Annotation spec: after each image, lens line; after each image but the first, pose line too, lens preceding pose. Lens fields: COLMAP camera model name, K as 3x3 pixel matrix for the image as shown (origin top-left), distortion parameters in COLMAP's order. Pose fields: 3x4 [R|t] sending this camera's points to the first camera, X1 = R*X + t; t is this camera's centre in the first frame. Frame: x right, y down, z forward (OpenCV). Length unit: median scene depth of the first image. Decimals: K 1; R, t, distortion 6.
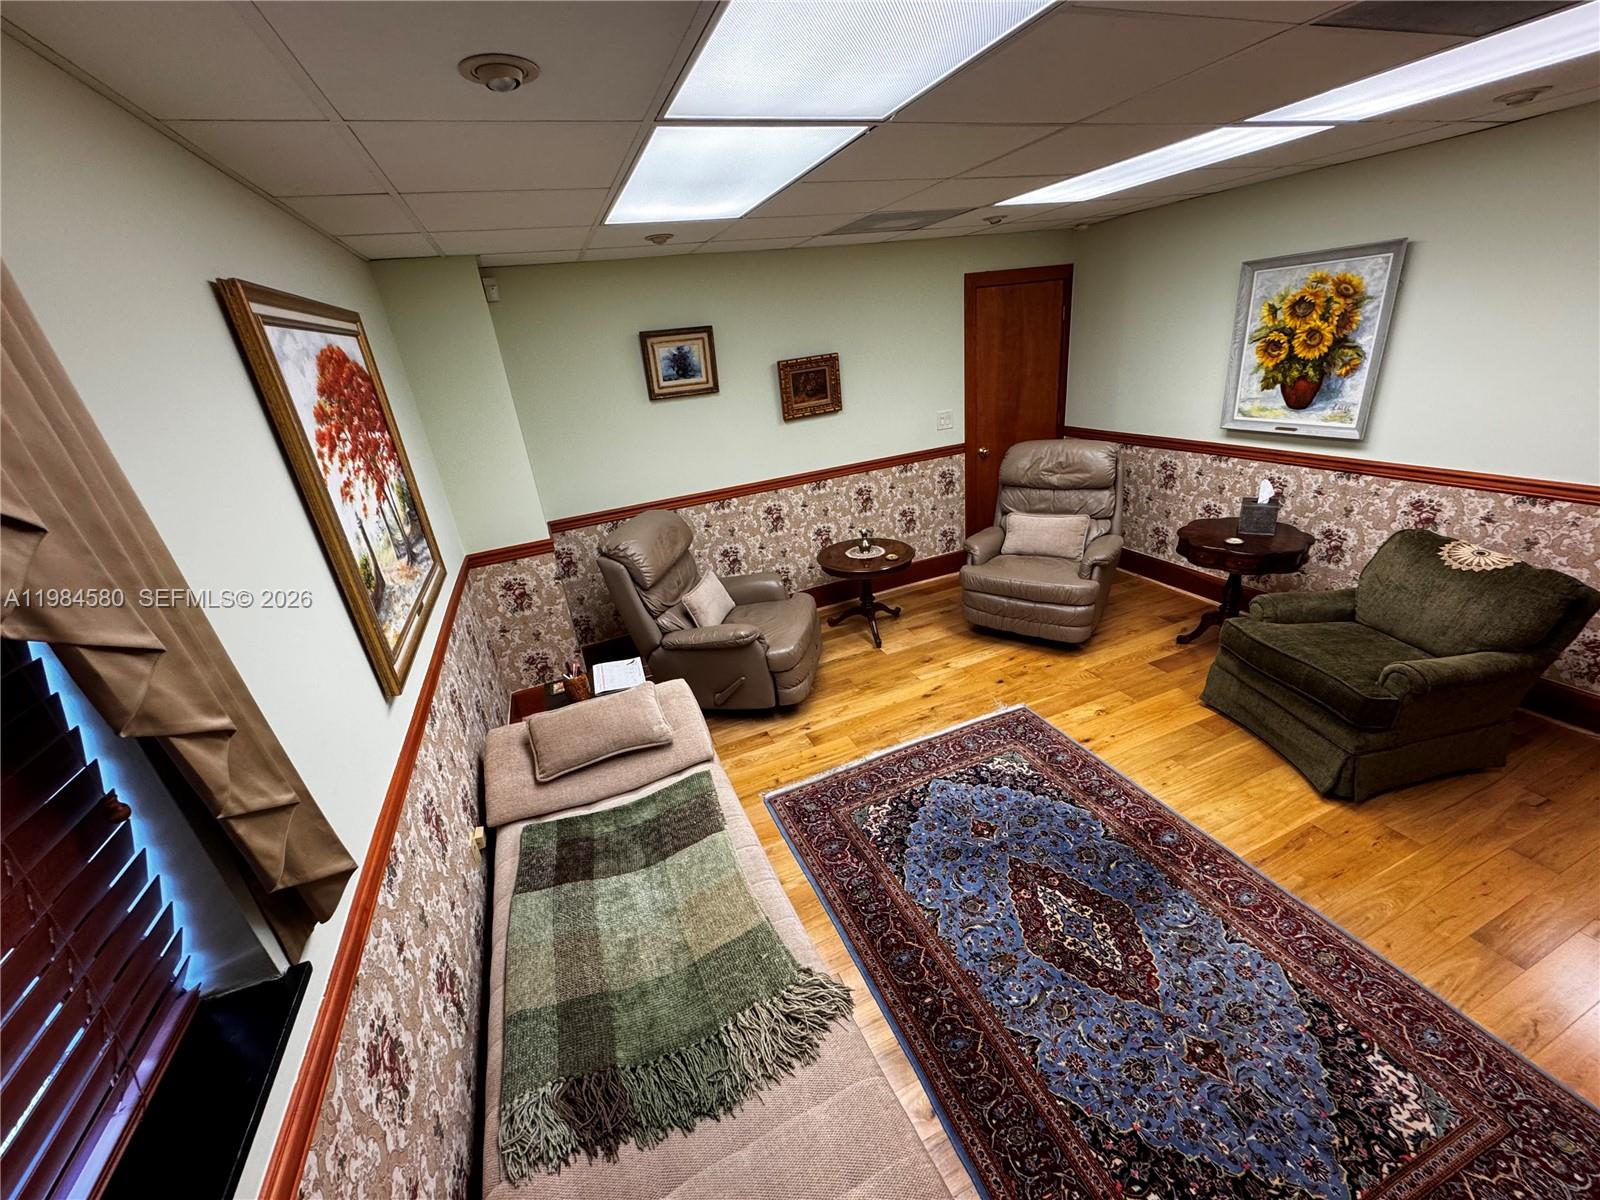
lens RADIAL K [[639.9, 0, 804.7], [0, 639.9, 594.8], [0, 0, 1]] dist [0.001626, -0.000669]
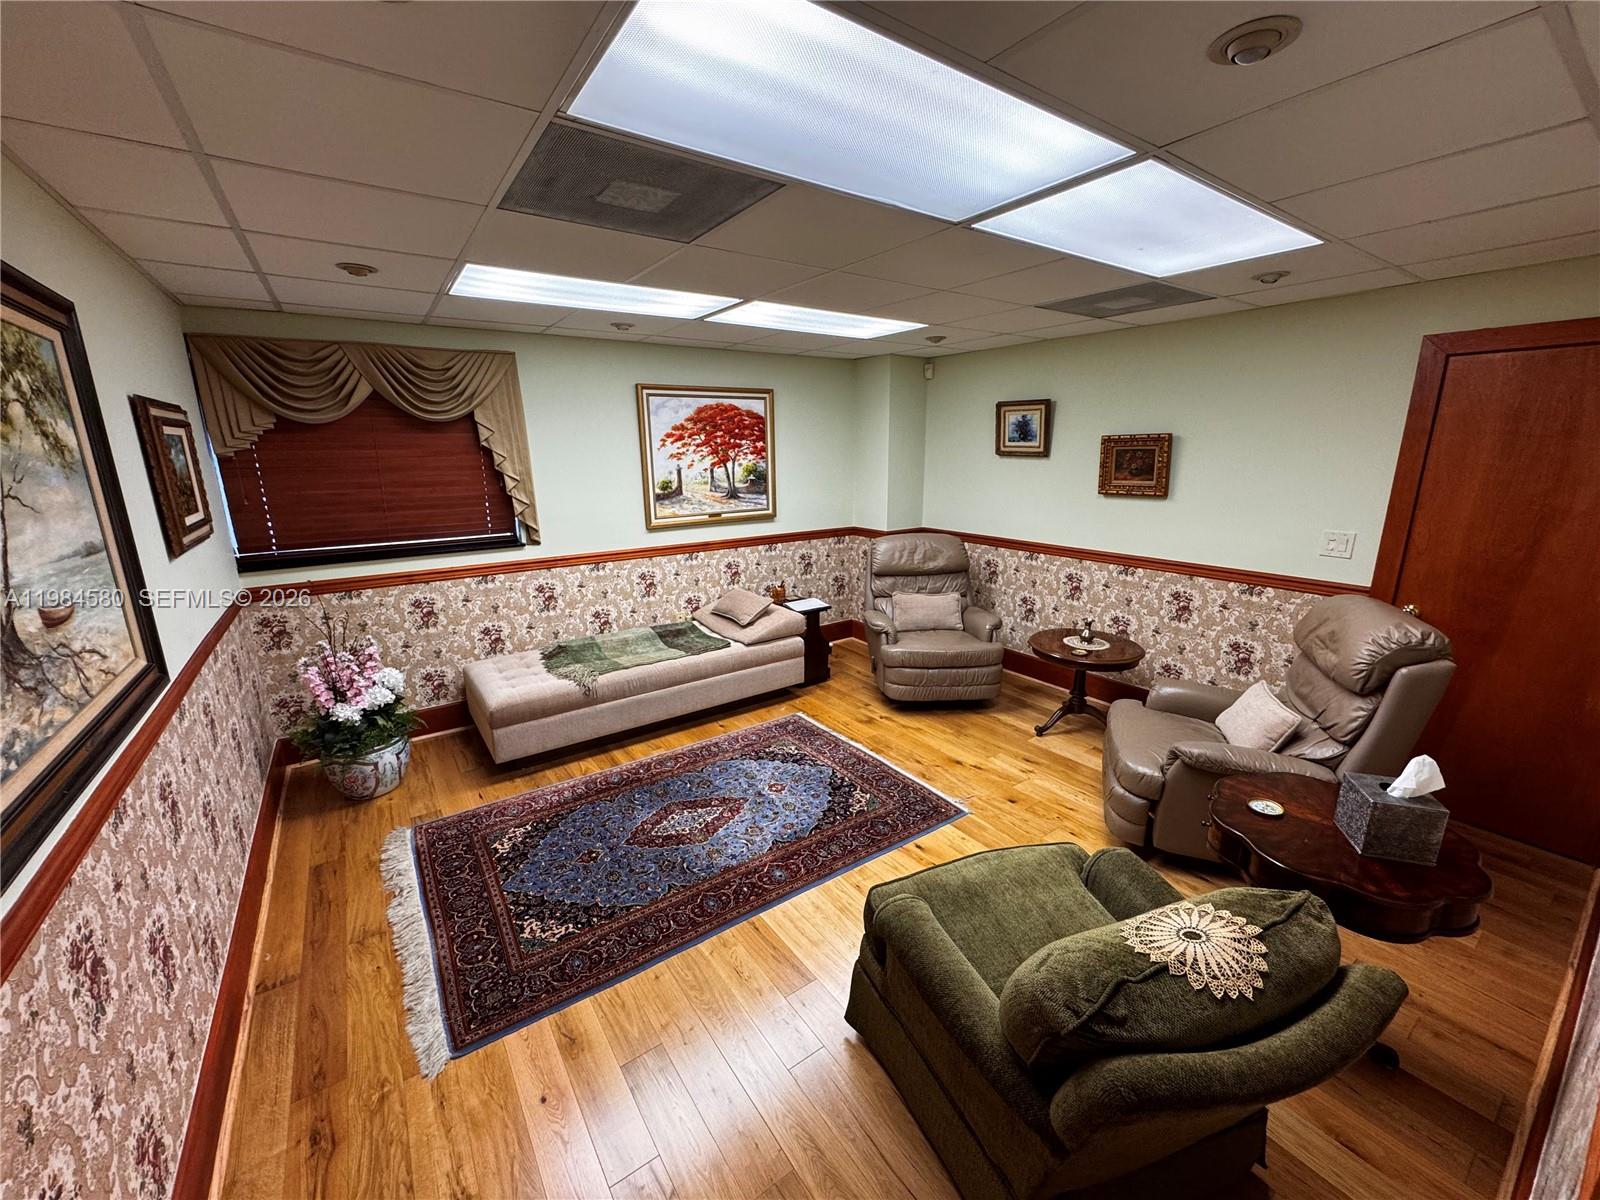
lens RADIAL K [[639.9, 0, 804.9], [0, 639.9, 600.1], [0, 0, 1]] dist [0.001626, -0.000669]
pose [[0.222085, 0.332765, -0.916485, 0.863183], [-0.381371, 0.894720, 0.232448, -0.189387], [0.897348, 0.297898, 0.325611, 0.329915]]
